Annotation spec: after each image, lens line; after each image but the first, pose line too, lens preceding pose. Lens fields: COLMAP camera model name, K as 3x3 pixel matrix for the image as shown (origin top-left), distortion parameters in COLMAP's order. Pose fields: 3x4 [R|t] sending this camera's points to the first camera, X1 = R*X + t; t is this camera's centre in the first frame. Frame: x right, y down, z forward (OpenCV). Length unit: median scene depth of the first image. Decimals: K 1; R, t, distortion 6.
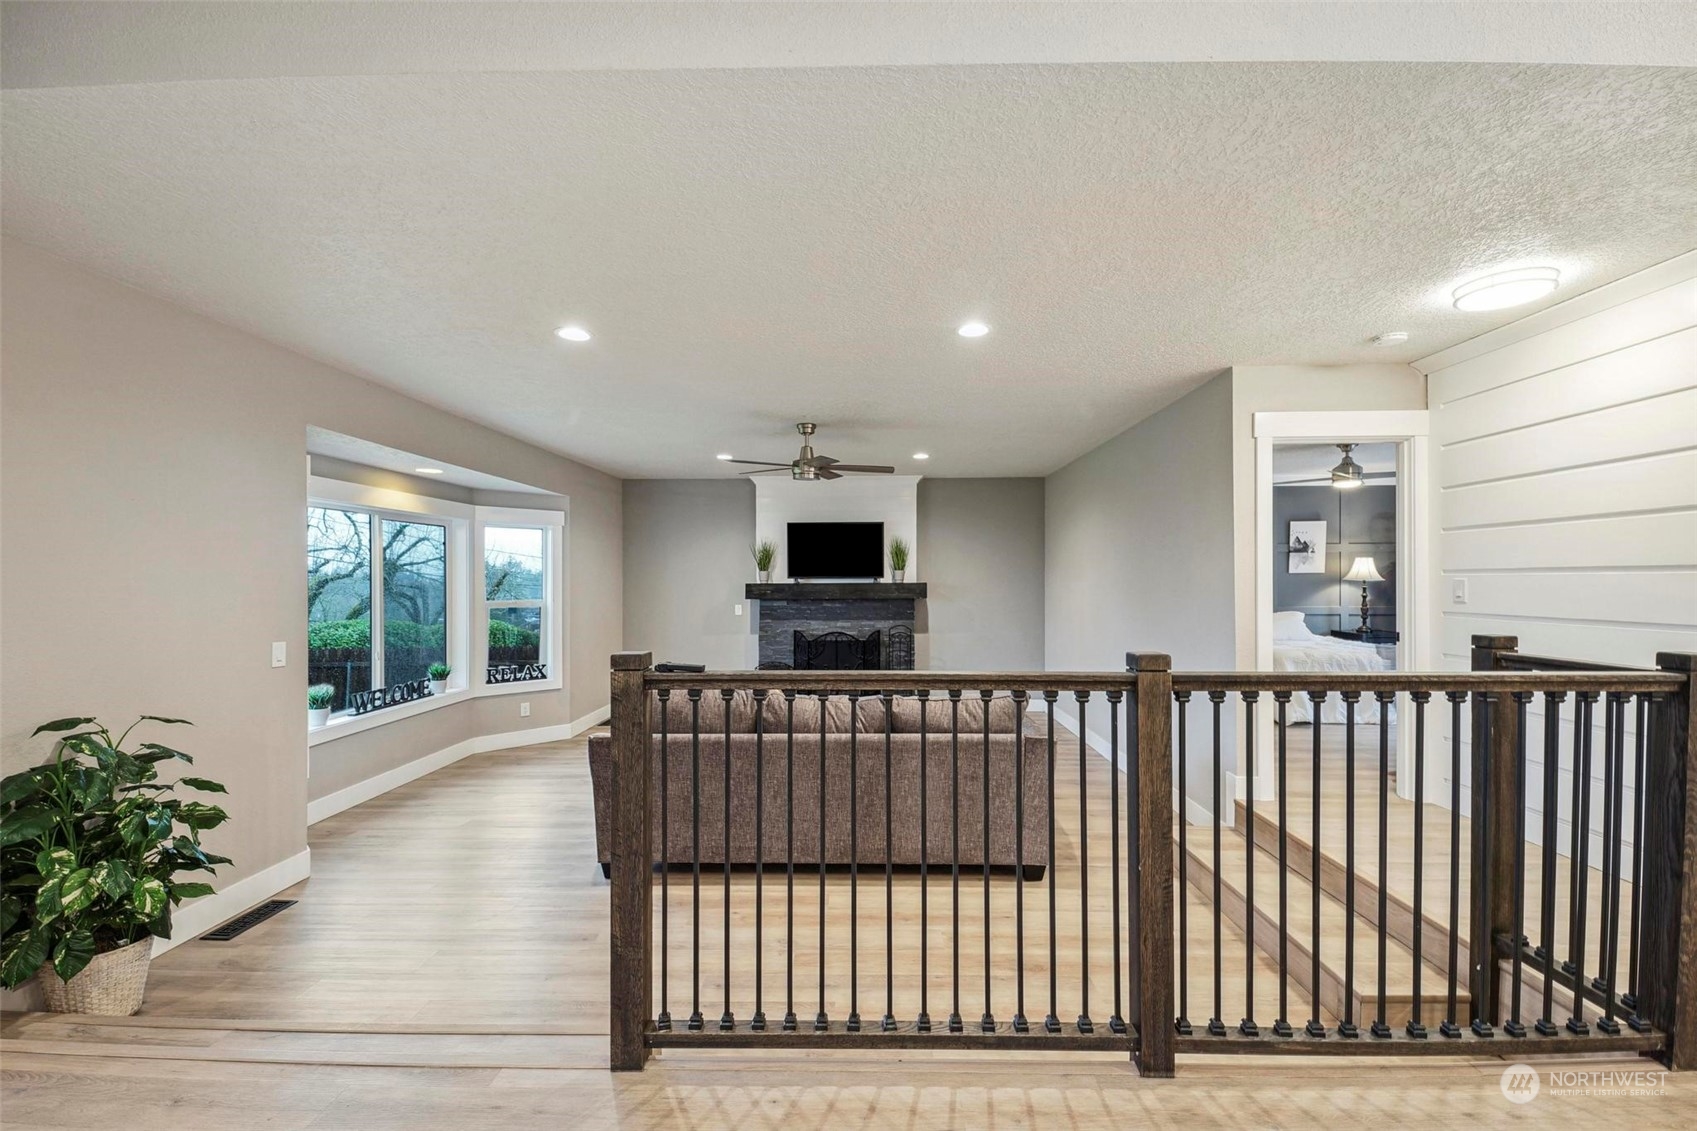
lens RADIAL K [[707.4, 0, 850.7], [0, 707.4, 570.6], [0, 0, 1]] dist [0.013900, -0.000381]
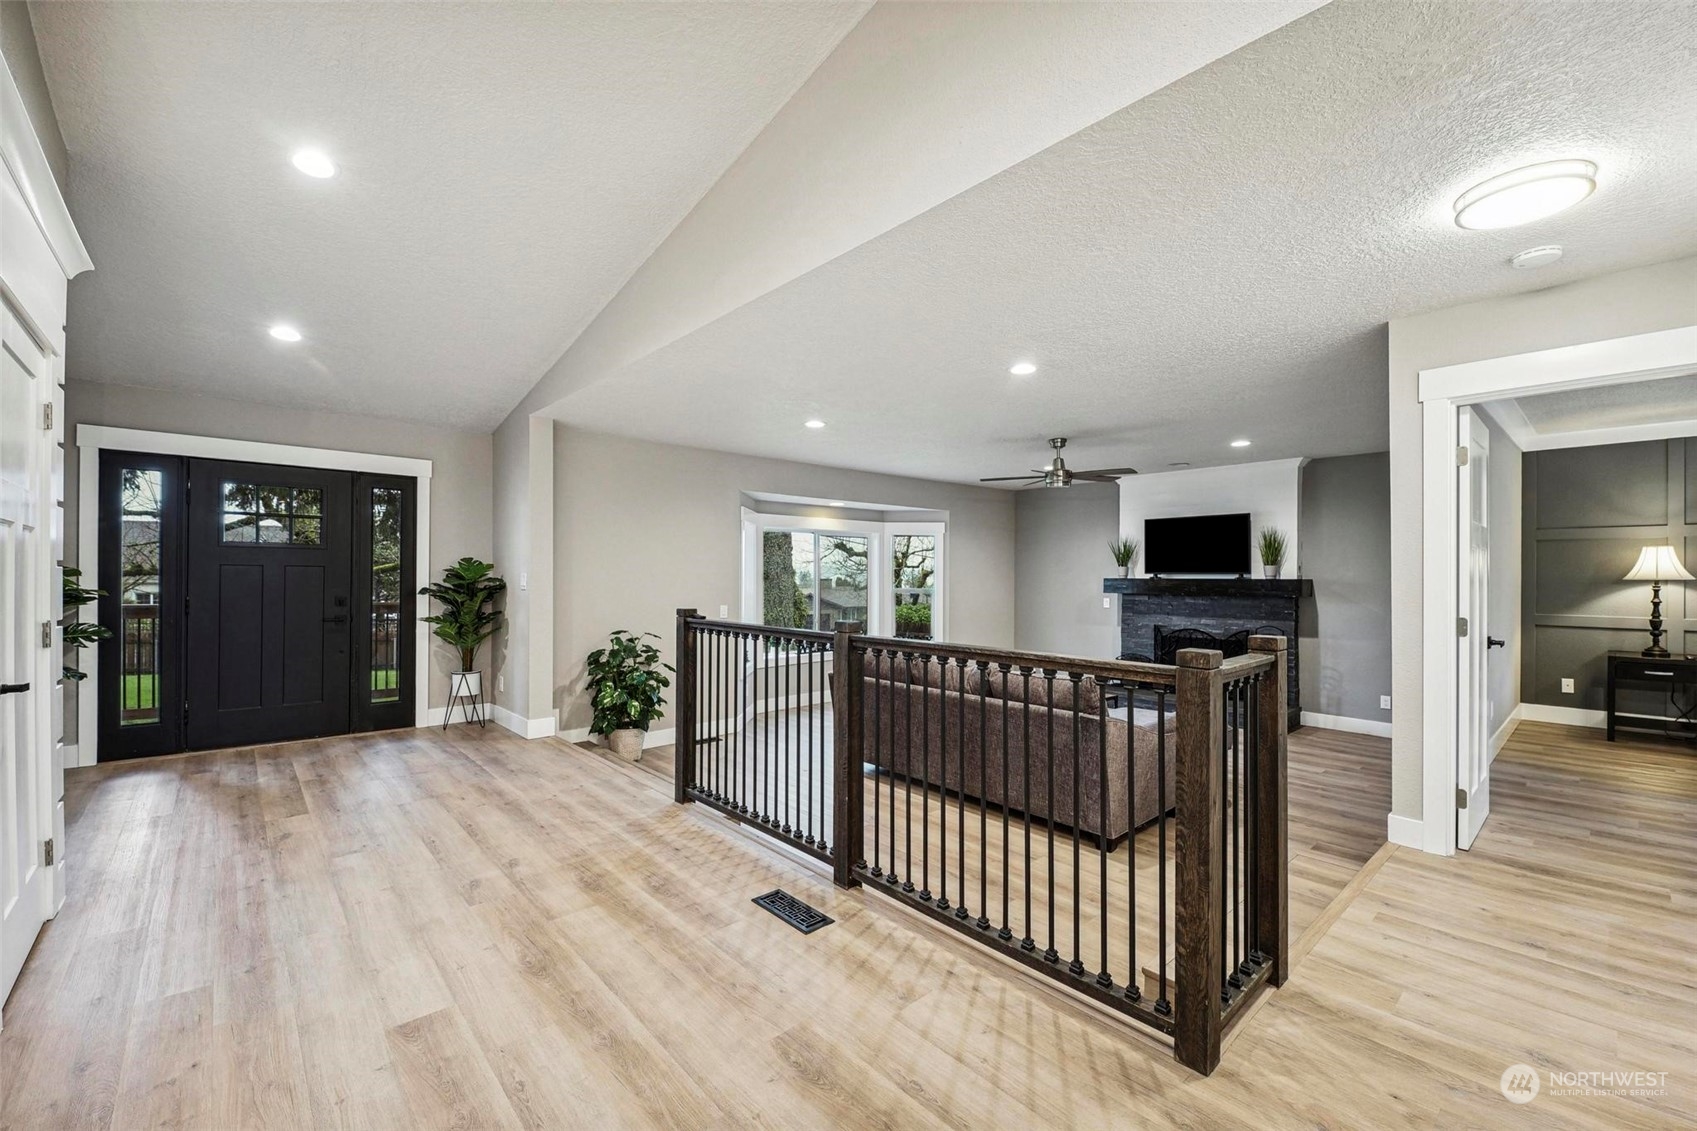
lens RADIAL K [[707.4, 0, 848.2], [0, 707.4, 572.9], [0, 0, 1]] dist [0.013900, -0.000381]
pose [[0.655446, 0.000463, -0.755242, 0.625395], [0.006862, 0.999955, 0.006567, -0.000307], [0.755211, -0.009487, 0.655413, -0.007676]]
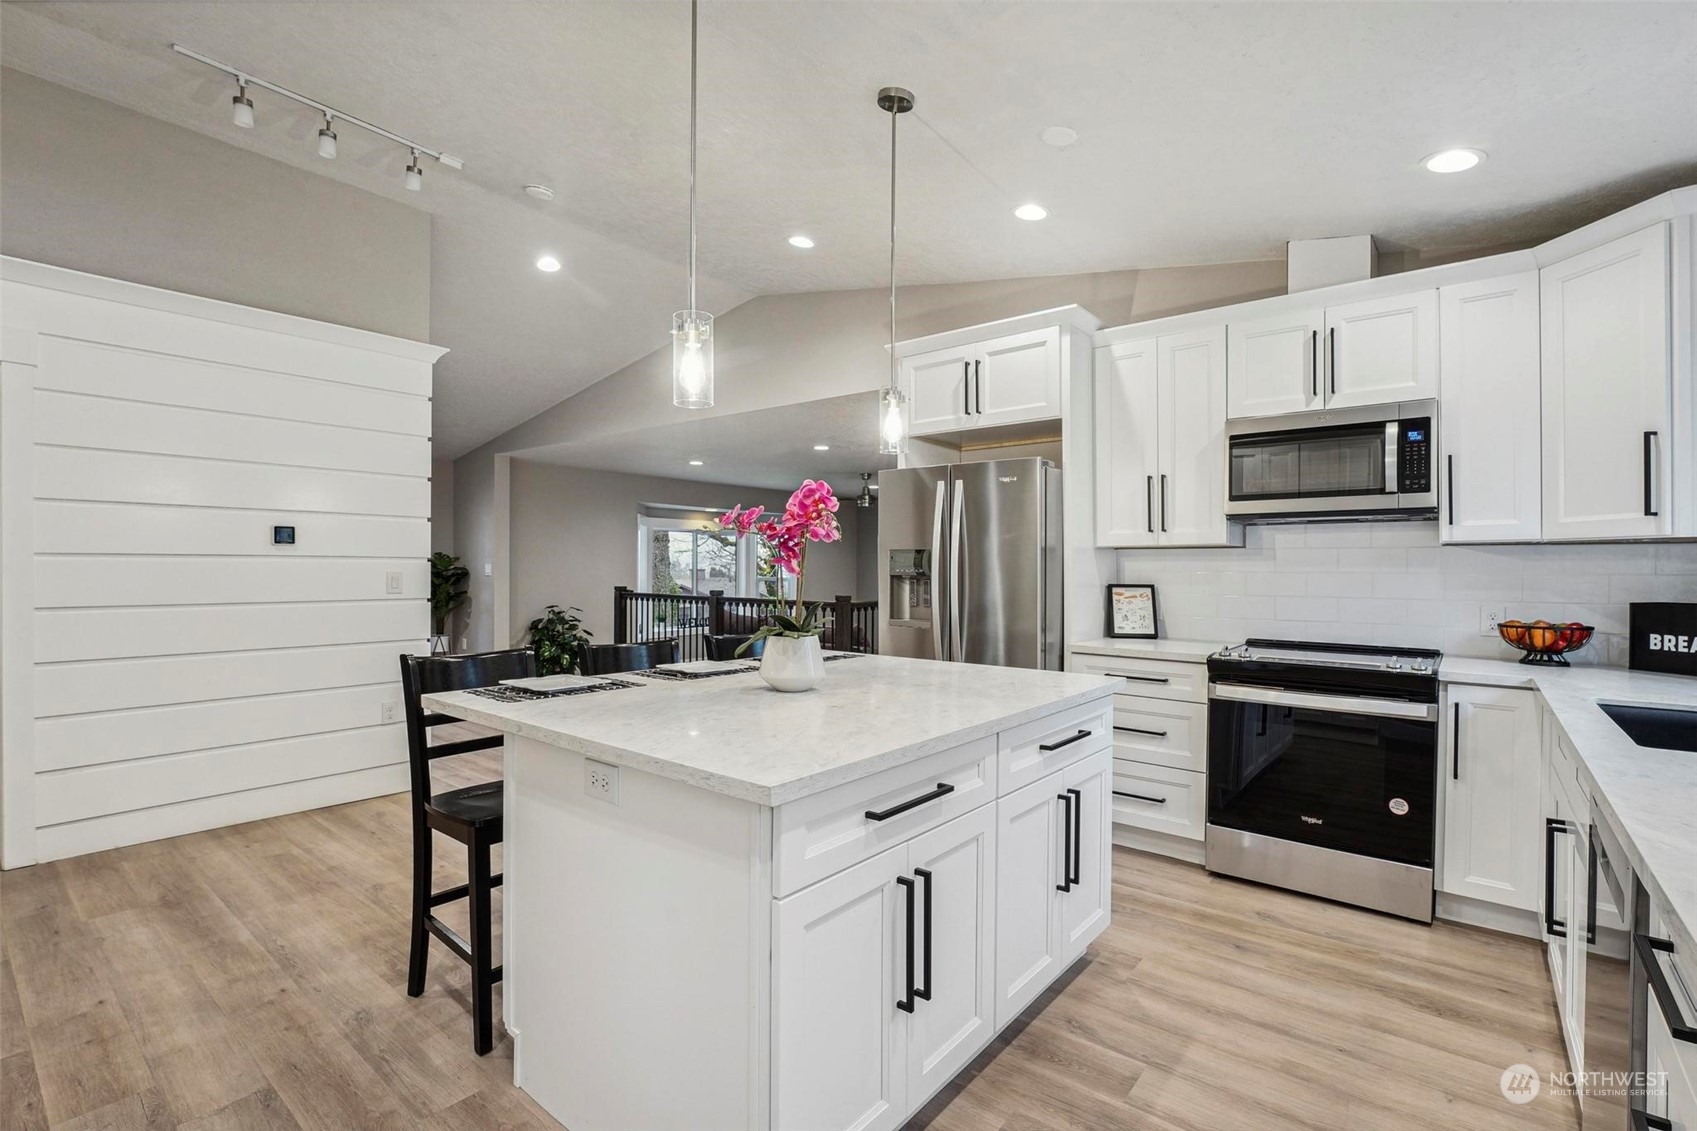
lens RADIAL K [[771.6, 0, 853.3], [0, 771.6, 559.7], [0, 0, 1]] dist [0.001414, 0.000026]
pose [[0.771454, 0.000310, -0.636284, 1.155601], [0.002215, 0.999993, 0.003172, -0.009305], [0.636281, -0.003857, 0.771448, -0.452460]]
